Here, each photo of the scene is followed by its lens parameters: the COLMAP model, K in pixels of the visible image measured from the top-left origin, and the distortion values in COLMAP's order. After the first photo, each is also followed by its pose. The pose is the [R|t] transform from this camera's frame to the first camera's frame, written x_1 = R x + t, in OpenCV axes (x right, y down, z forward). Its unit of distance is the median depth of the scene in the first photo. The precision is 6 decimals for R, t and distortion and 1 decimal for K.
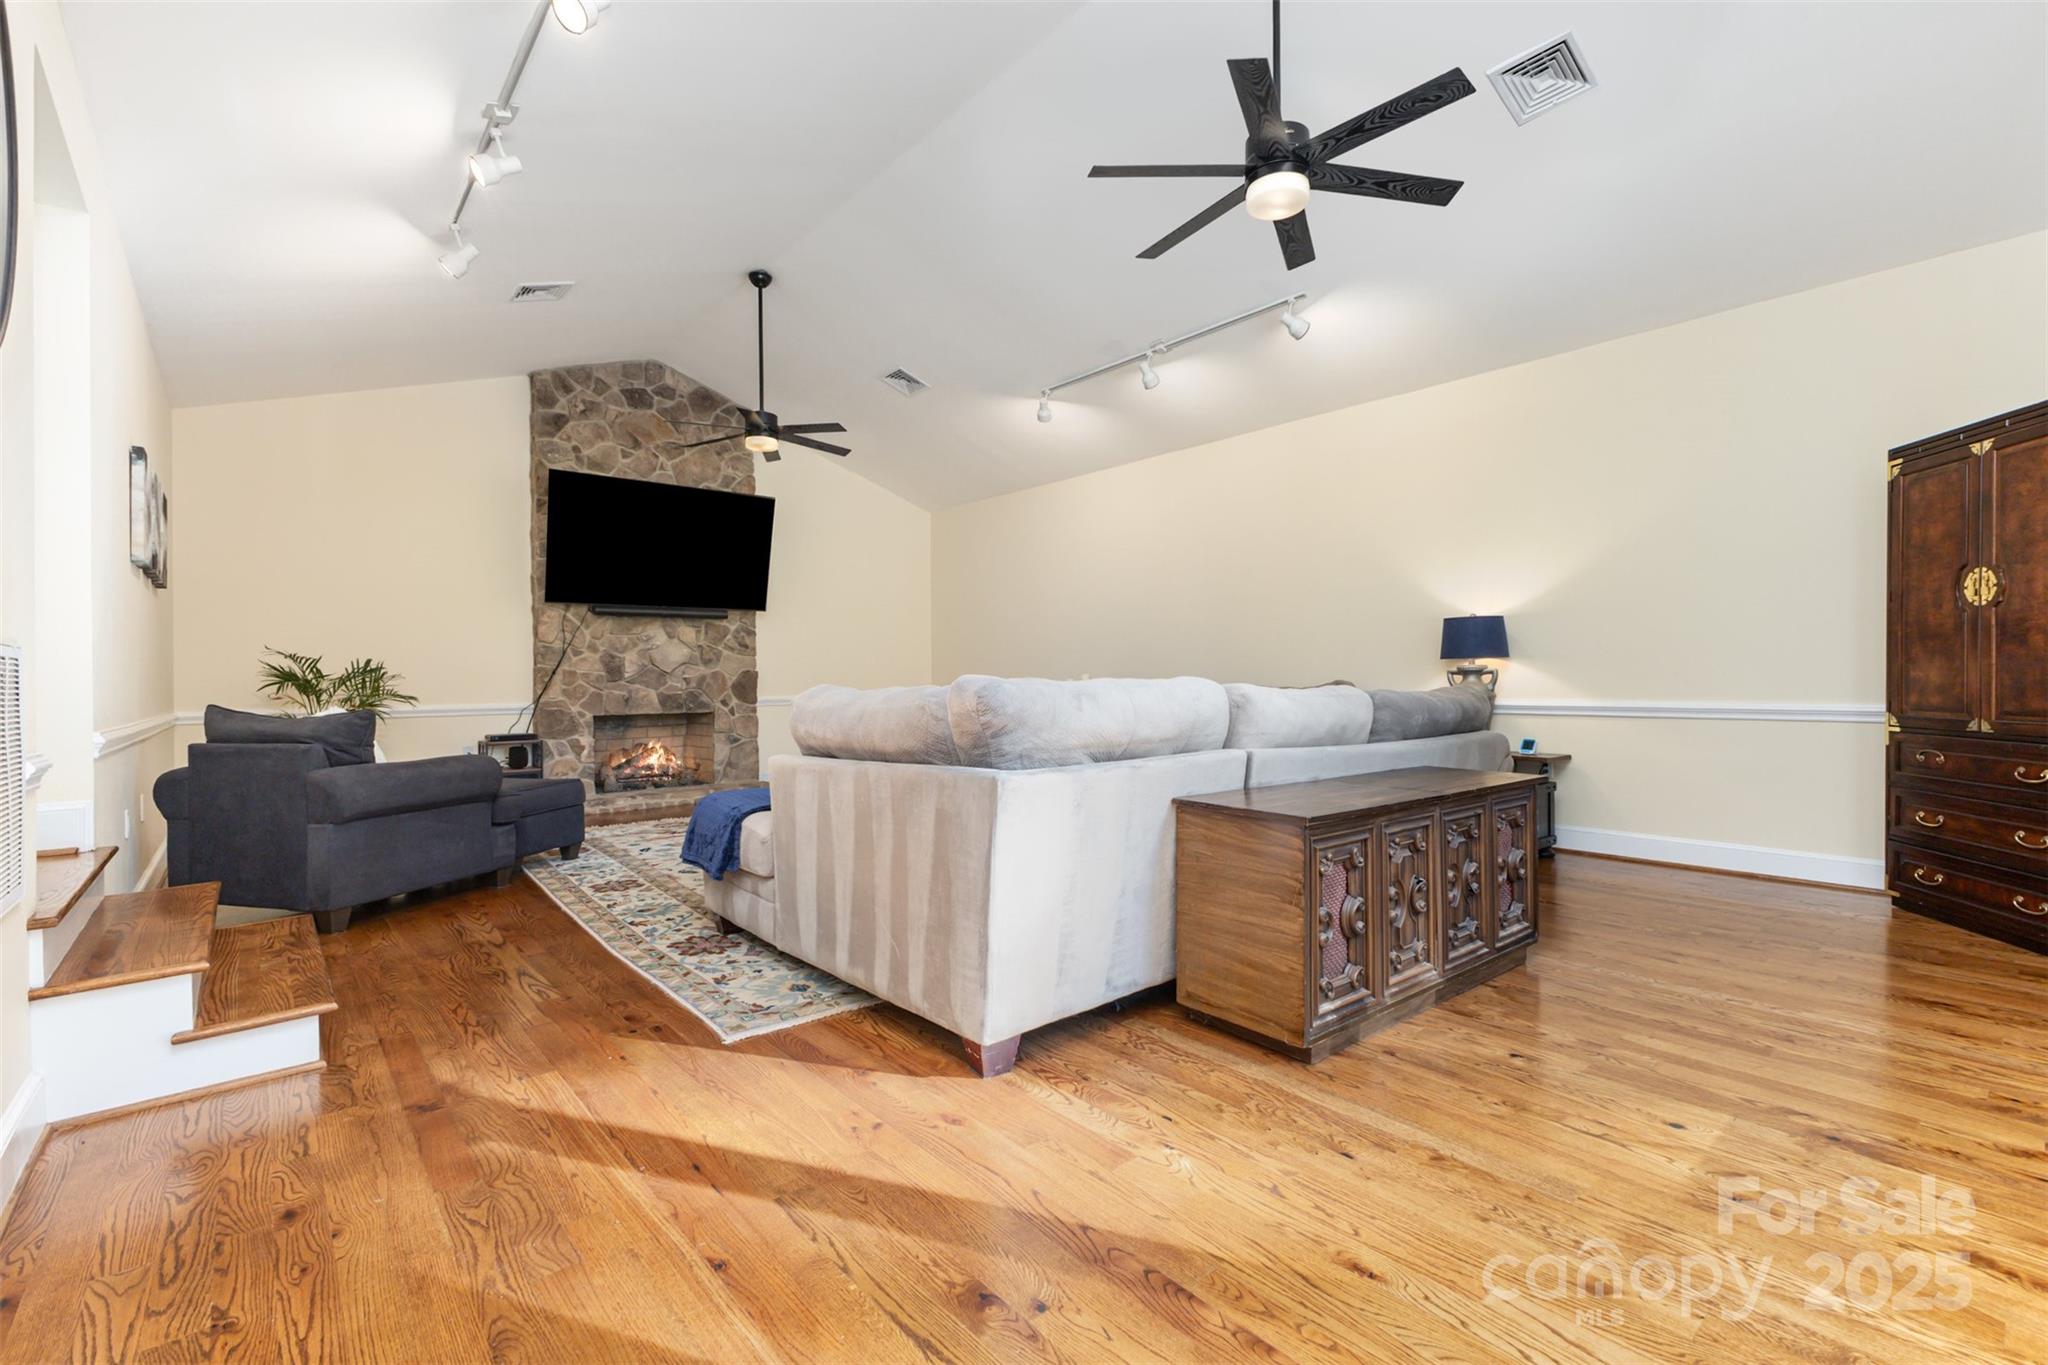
lens RADIAL K [[886.9, 0, 1026.2], [0, 886.9, 676.7], [0, 0, 1]] dist [0.008046, 0.000410]
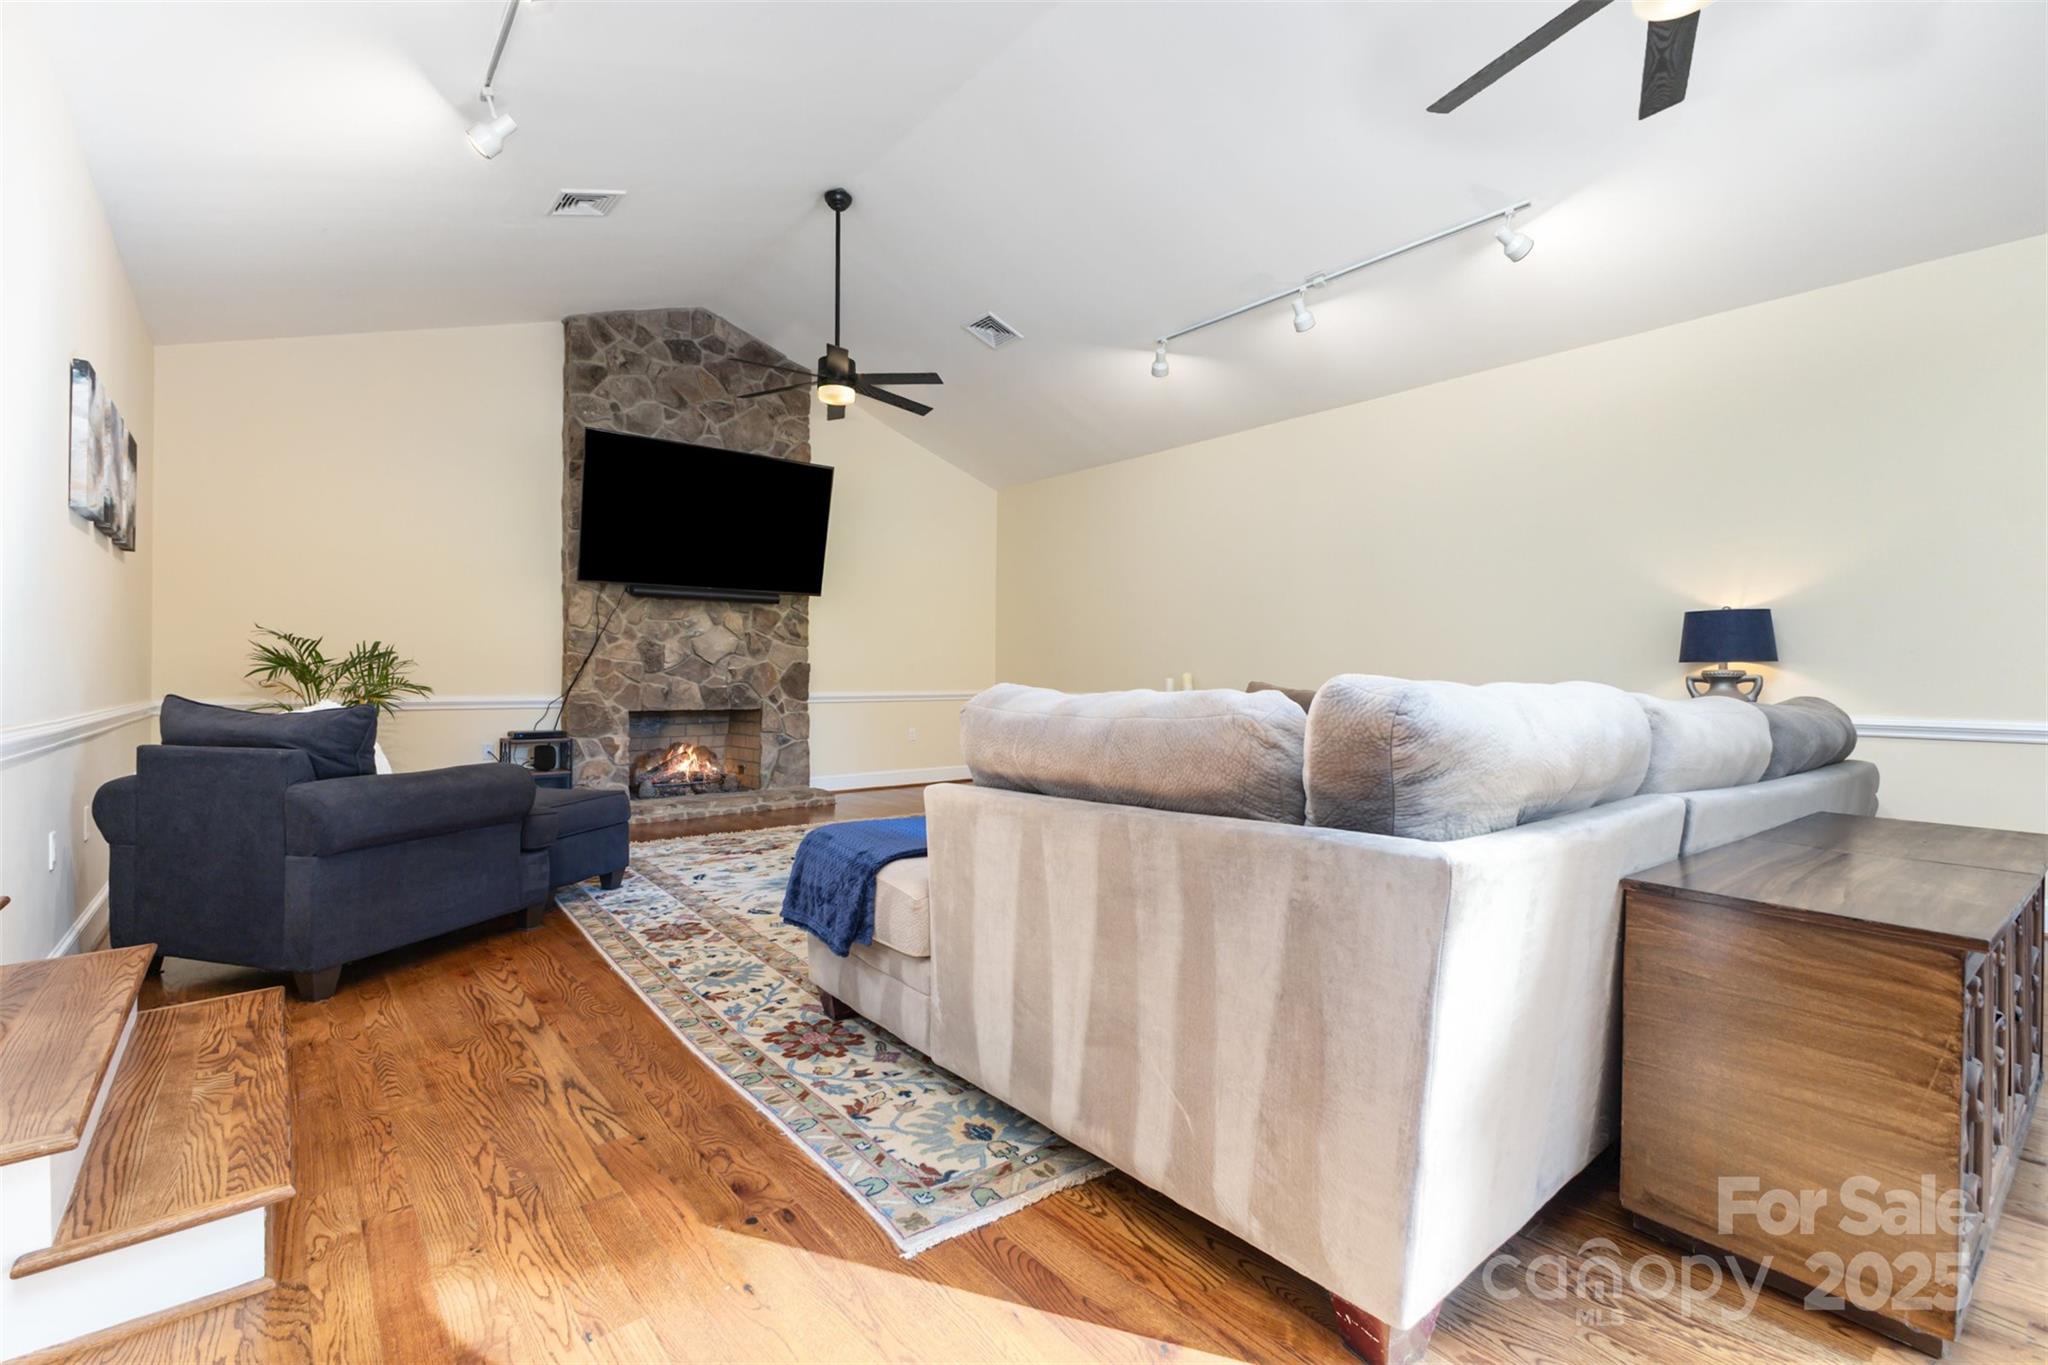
lens RADIAL K [[900.2, 0, 1019.6], [0, 900.2, 674.1], [0, 0, 1]] dist [0.009448, -0.000199]
pose [[0.999574, 0.016662, -0.023961, -0.144125], [-0.016656, 0.999861, 0.000474, 0.000680], [0.023965, -0.000075, 0.999713, 0.212336]]
